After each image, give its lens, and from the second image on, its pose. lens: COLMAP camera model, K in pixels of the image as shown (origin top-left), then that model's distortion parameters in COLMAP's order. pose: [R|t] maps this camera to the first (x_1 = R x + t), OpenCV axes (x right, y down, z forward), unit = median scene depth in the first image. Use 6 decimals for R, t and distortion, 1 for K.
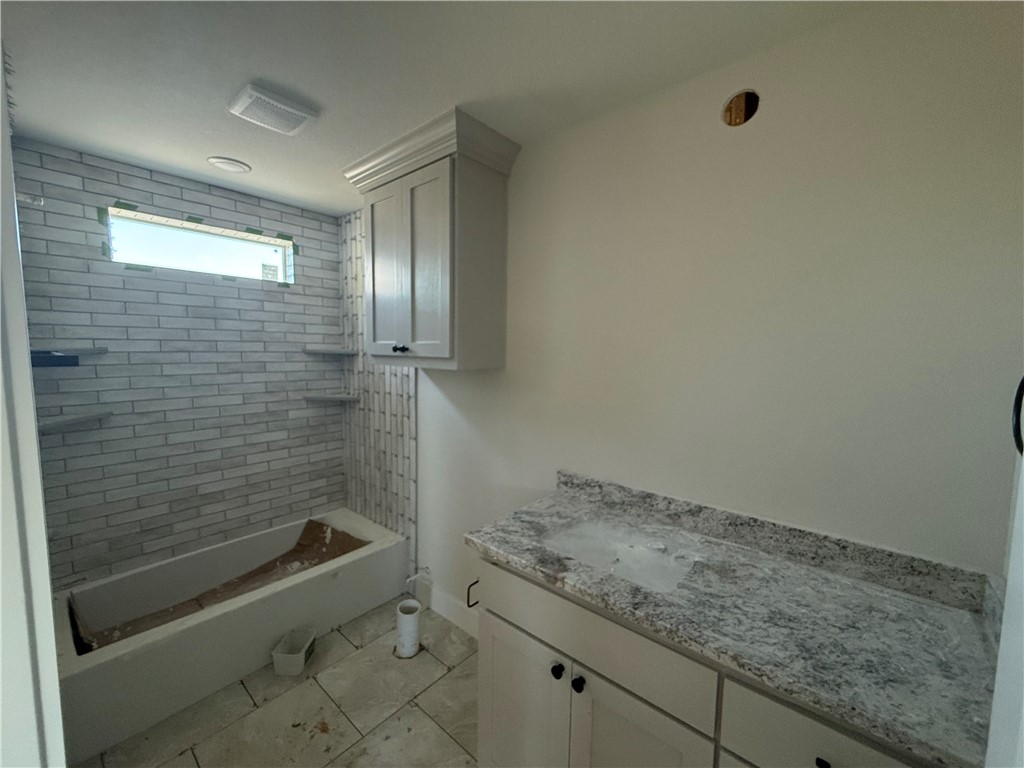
lens RADIAL K [[408.7, 0, 509.4], [0, 408.7, 383.5], [0, 0, 1]] dist [-0.001990, 0.000764]
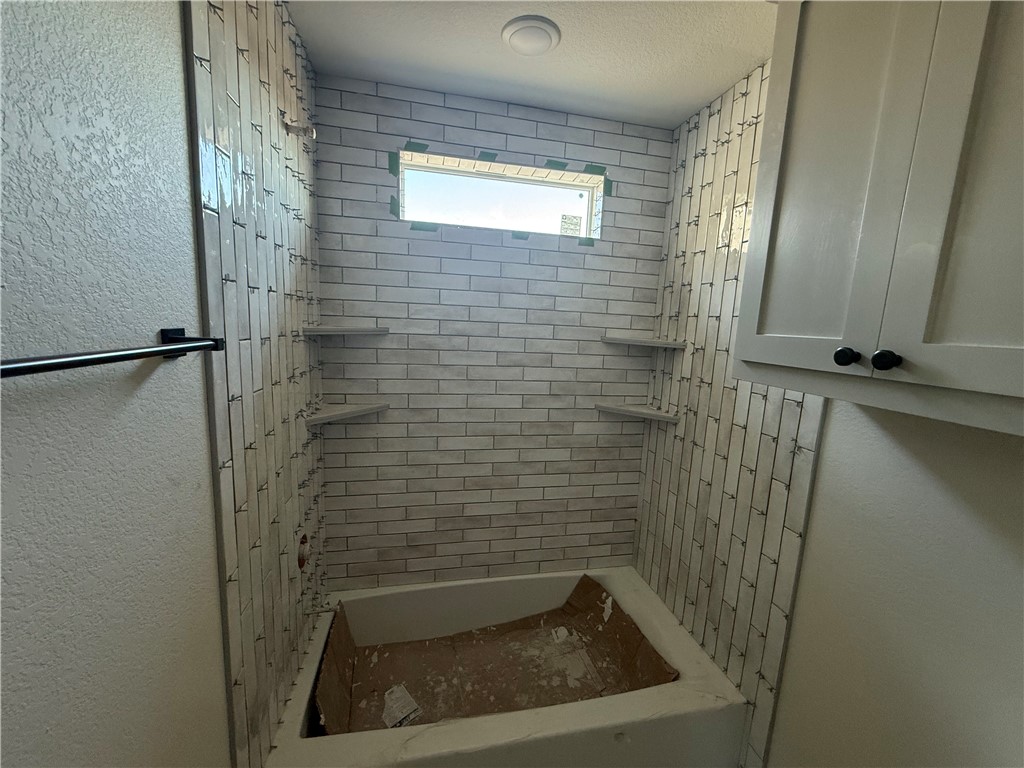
lens RADIAL K [[408.7, 0, 509.4], [0, 408.7, 383.5], [0, 0, 1]] dist [-0.001990, 0.000764]
pose [[0.790068, 0.112573, -0.602595, -0.218394], [-0.087633, 0.993639, 0.070729, -0.043910], [0.606724, -0.003074, 0.794907, 0.381679]]
